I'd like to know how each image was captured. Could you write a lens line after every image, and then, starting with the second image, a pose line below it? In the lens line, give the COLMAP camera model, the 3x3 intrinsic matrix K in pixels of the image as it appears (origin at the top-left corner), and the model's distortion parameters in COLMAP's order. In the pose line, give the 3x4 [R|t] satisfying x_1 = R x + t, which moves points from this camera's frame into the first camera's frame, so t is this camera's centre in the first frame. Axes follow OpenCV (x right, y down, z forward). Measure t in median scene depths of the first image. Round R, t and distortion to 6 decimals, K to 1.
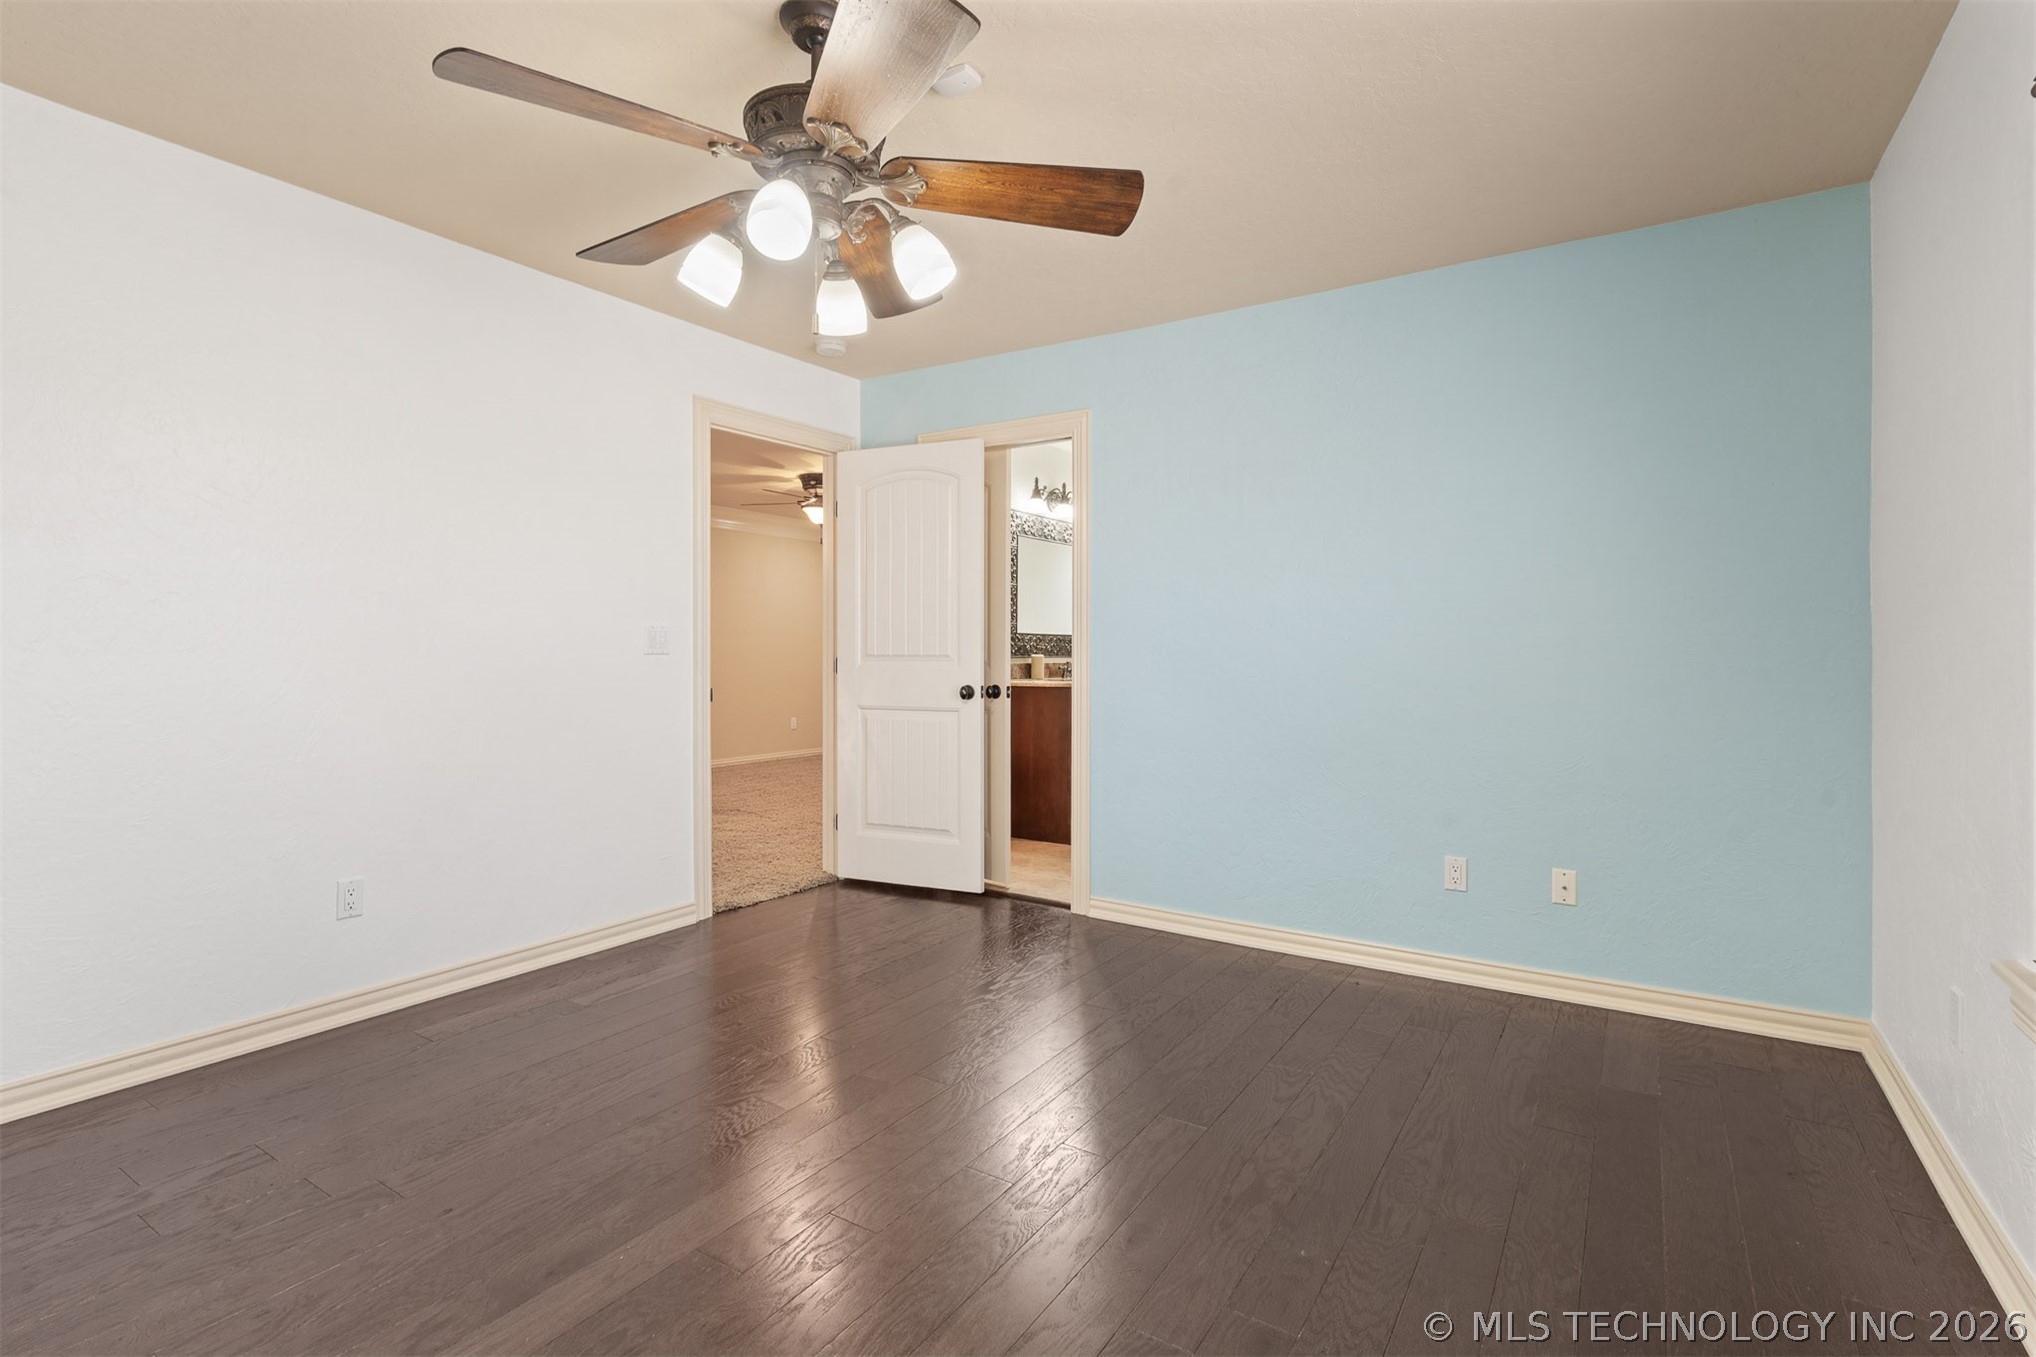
lens RADIAL K [[941.3, 0, 1027.7], [0, 941.3, 668.9], [0, 0, 1]] dist [-0.000777, -0.000031]
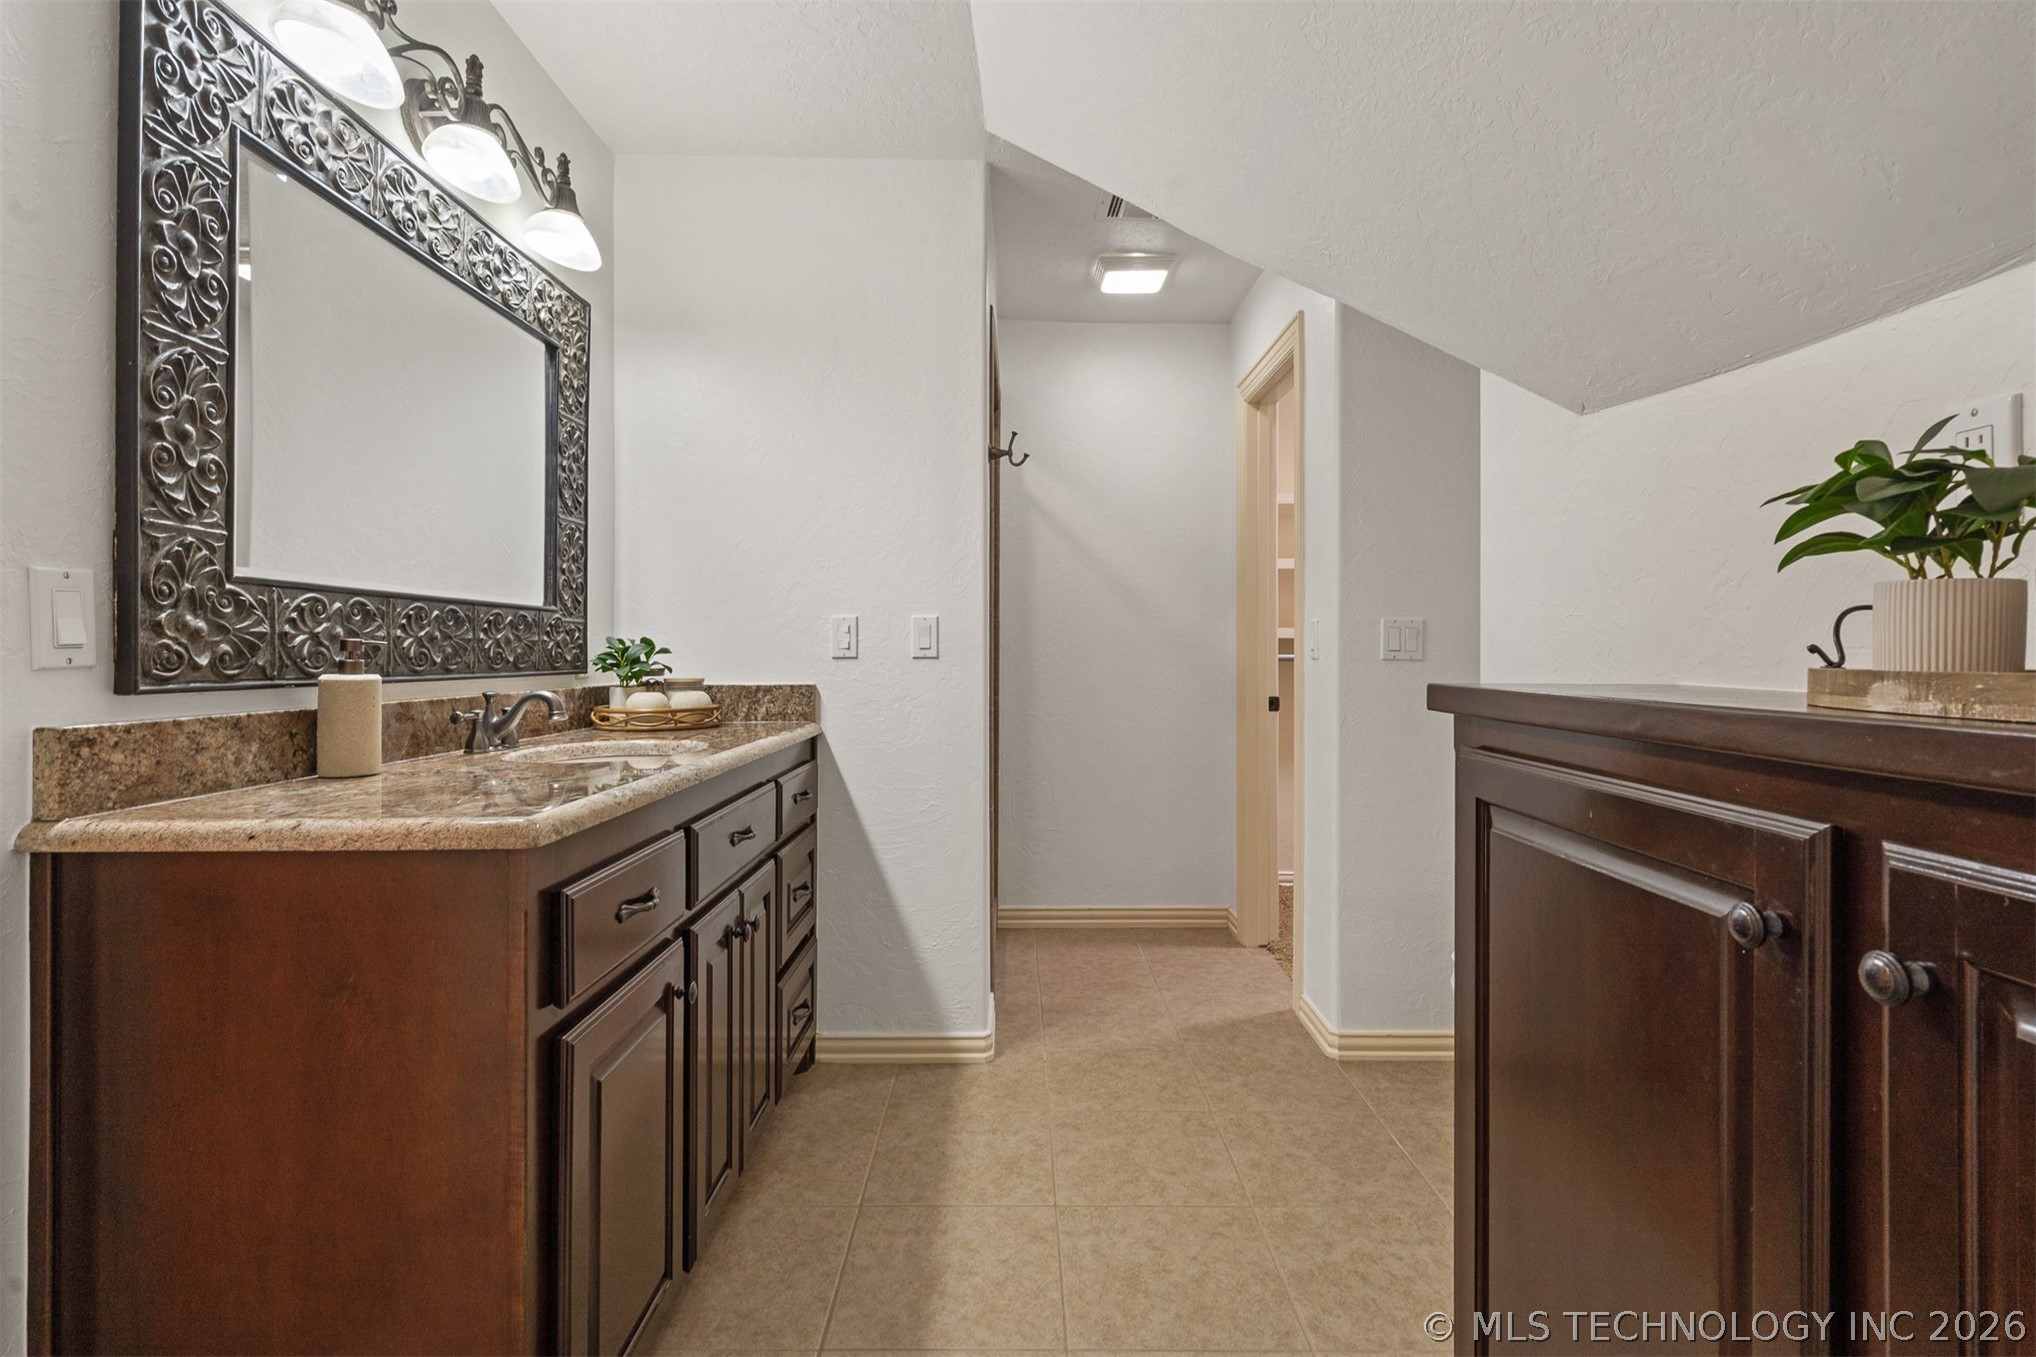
lens RADIAL K [[941.3, 0, 1015.6], [0, 941.3, 660.8], [0, 0, 1]] dist [-0.000777, -0.000031]
pose [[0.843270, -0.000182, 0.537490, 0.024592], [-0.000994, 0.999998, 0.001897, -0.018893], [-0.537489, -0.002134, 0.843268, 0.696661]]
